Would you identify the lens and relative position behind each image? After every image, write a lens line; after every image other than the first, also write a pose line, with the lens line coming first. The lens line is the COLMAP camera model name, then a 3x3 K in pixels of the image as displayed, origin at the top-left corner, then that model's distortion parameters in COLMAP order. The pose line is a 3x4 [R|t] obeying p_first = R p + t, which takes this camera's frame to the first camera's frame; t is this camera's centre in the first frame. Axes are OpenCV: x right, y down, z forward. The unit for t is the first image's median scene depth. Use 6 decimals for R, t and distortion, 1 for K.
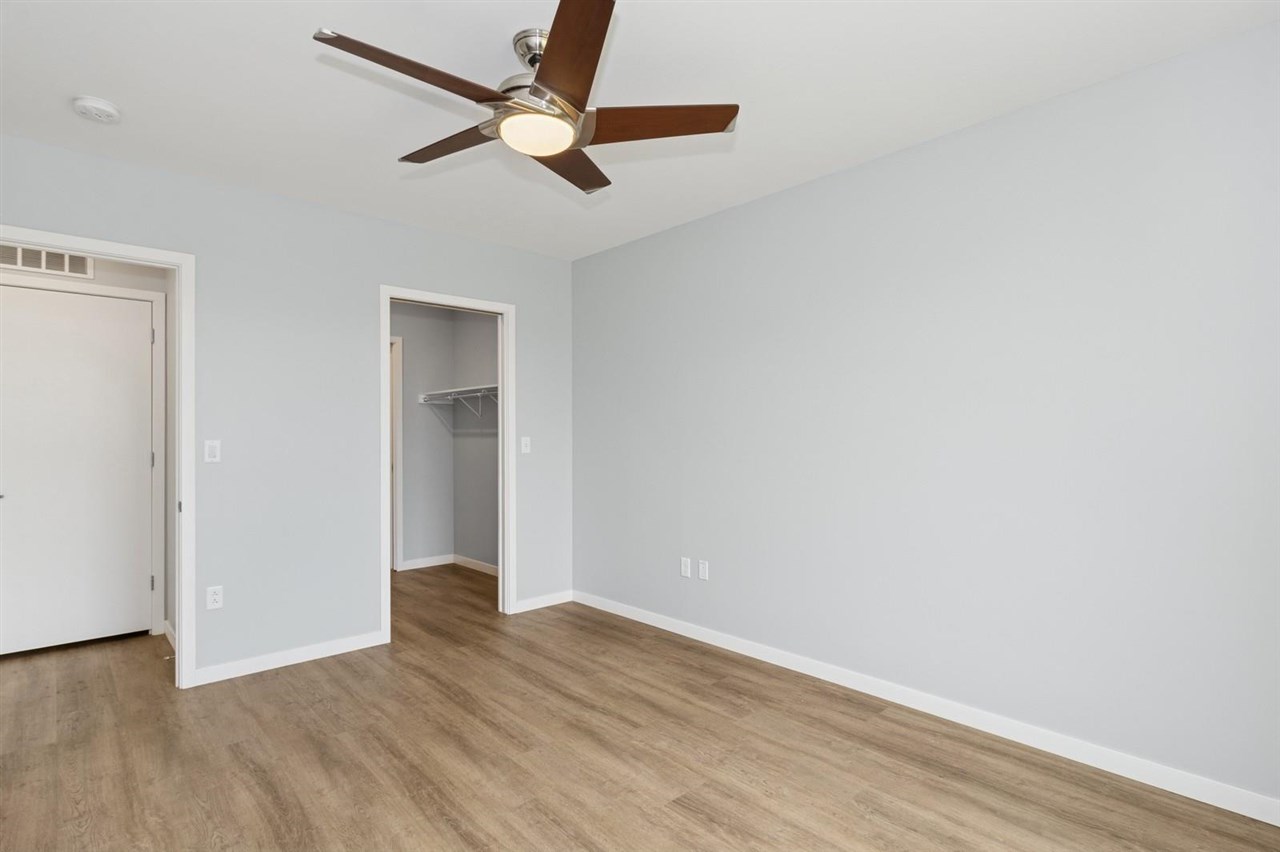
lens RADIAL K [[649.6, 0, 639.6], [0, 649.6, 442.8], [0, 0, 1]] dist [0.001211, -0.000052]
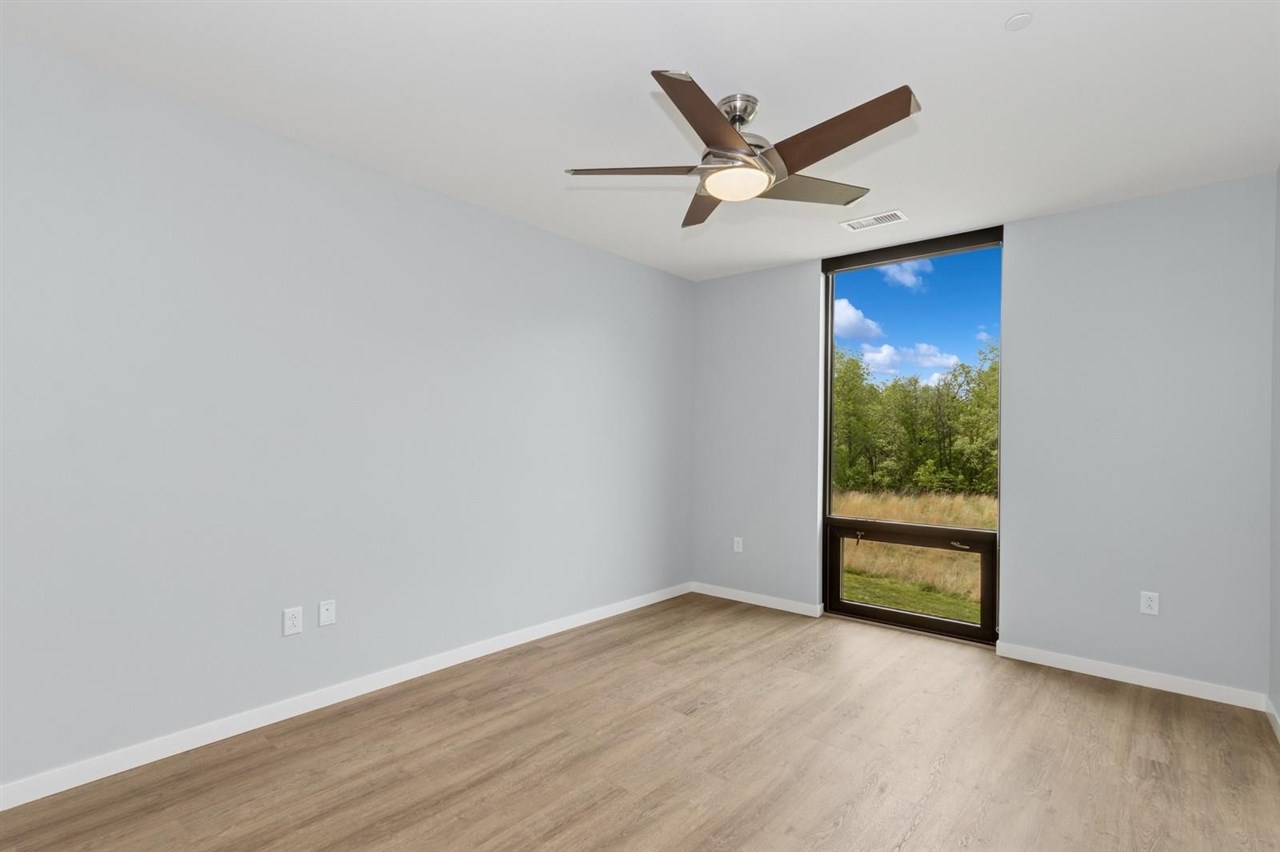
lens RADIAL K [[633.2, 0, 643.3], [0, 633.2, 432.3], [0, 0, 1]] dist [0.002869, 0.000818]
pose [[-0.156485, 0.010005, 0.987630, -0.898024], [0.003696, 0.999948, -0.009544, -0.012818], [-0.987673, 0.002156, -0.156513, 0.946381]]
